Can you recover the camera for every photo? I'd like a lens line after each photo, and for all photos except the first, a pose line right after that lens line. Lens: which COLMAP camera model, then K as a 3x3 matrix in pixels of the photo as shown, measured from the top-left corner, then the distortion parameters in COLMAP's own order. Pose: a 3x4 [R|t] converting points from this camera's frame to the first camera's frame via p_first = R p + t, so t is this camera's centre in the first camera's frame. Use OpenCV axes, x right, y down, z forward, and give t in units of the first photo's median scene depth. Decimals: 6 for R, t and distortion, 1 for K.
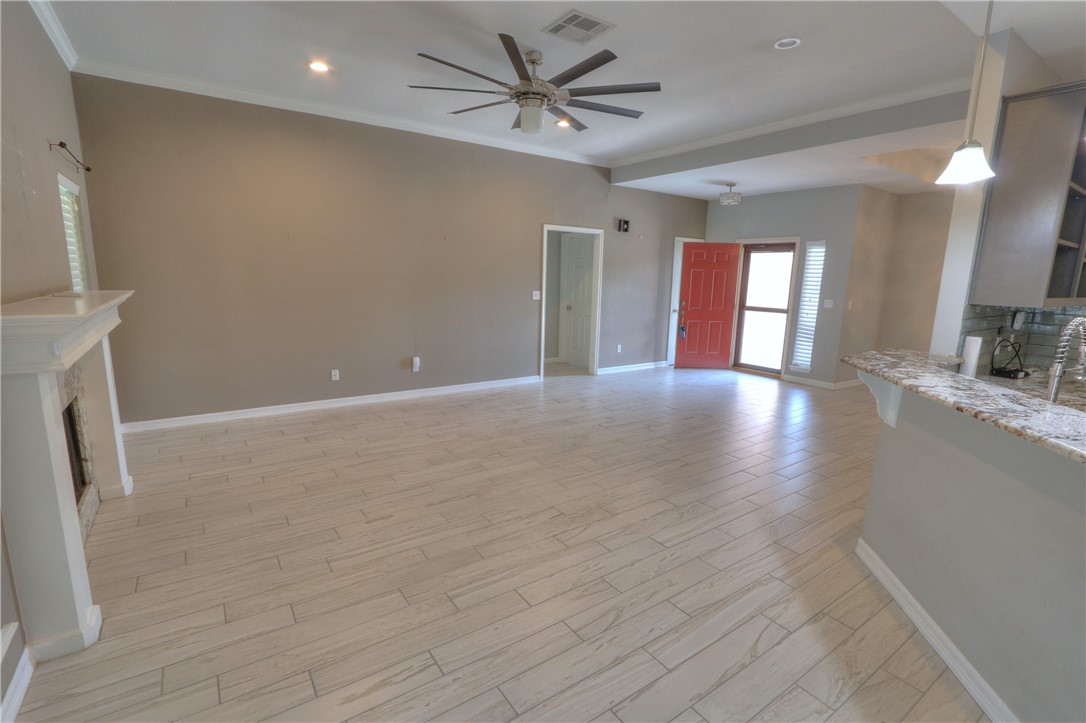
lens RADIAL K [[503.1, 0, 538.2], [0, 503.1, 368.0], [0, 0, 1]] dist [-0.023145, 0.004995]
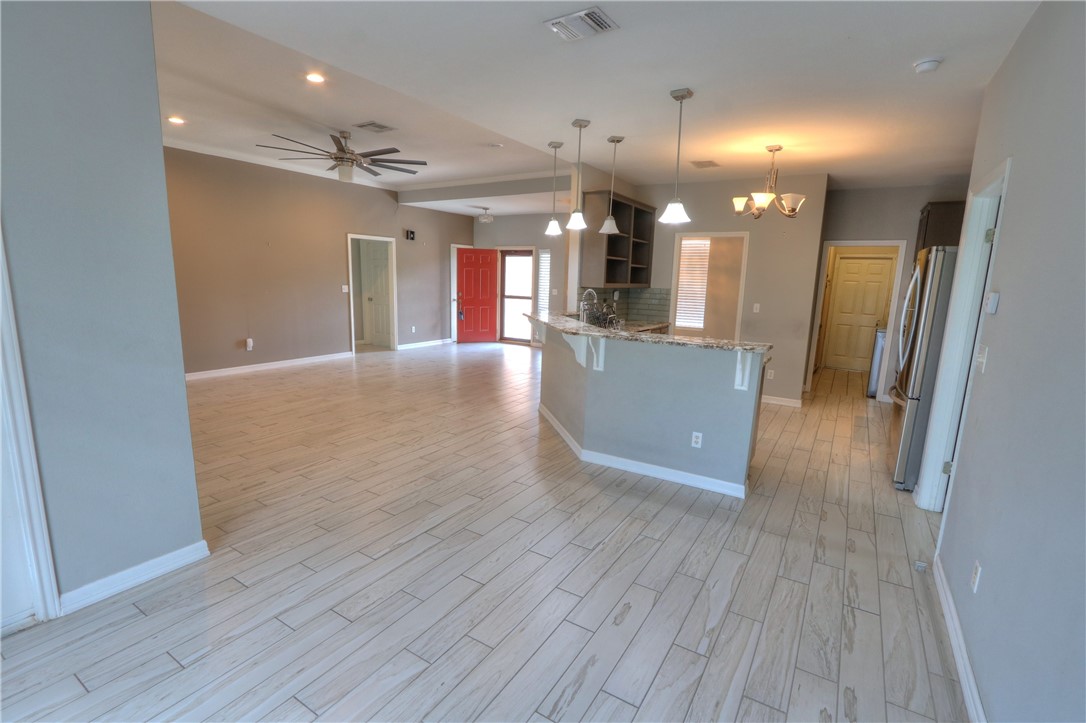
lens RADIAL K [[502.9, 0, 537.4], [0, 502.9, 368.2], [0, 0, 1]] dist [-0.020739, 0.003463]
pose [[0.919949, -0.070357, 0.385672, -0.096464], [0.068125, 0.997487, 0.019470, 0.107443], [-0.386073, 0.008363, 0.922430, -0.594387]]
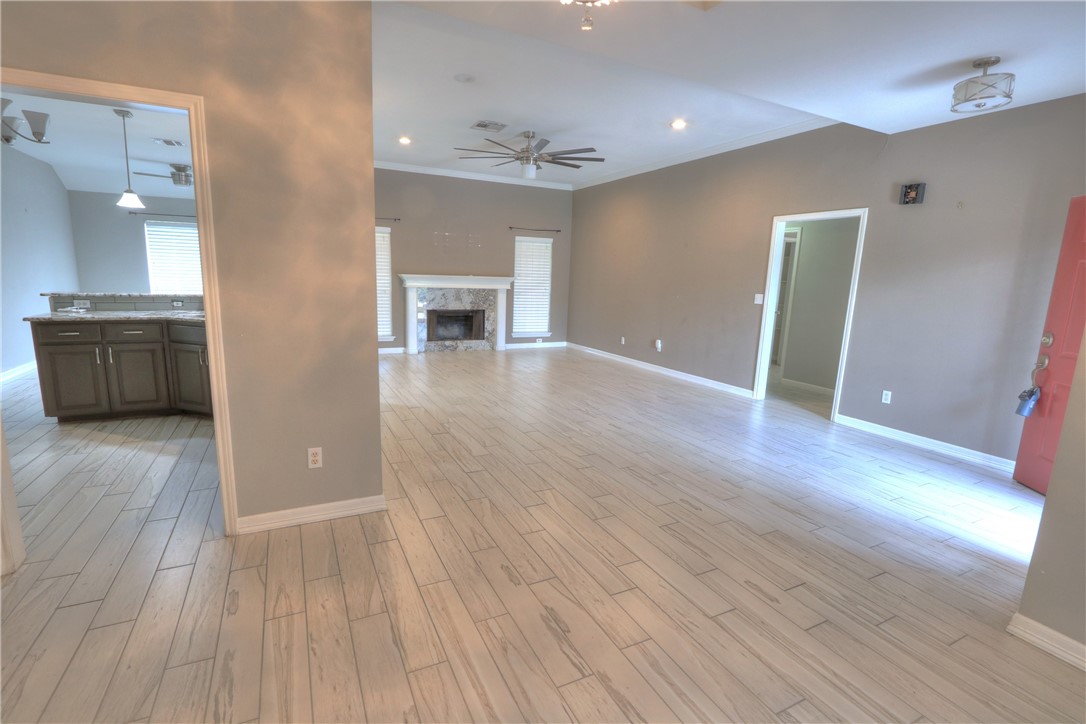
lens RADIAL K [[503.1, 0, 537.4], [0, 503.1, 368.5], [0, 0, 1]] dist [-0.023145, 0.004995]
pose [[-0.142081, 0.152638, -0.978016, 1.502707], [-0.220198, 0.958408, 0.181567, -0.163916], [0.965052, 0.241154, -0.102561, 1.206168]]
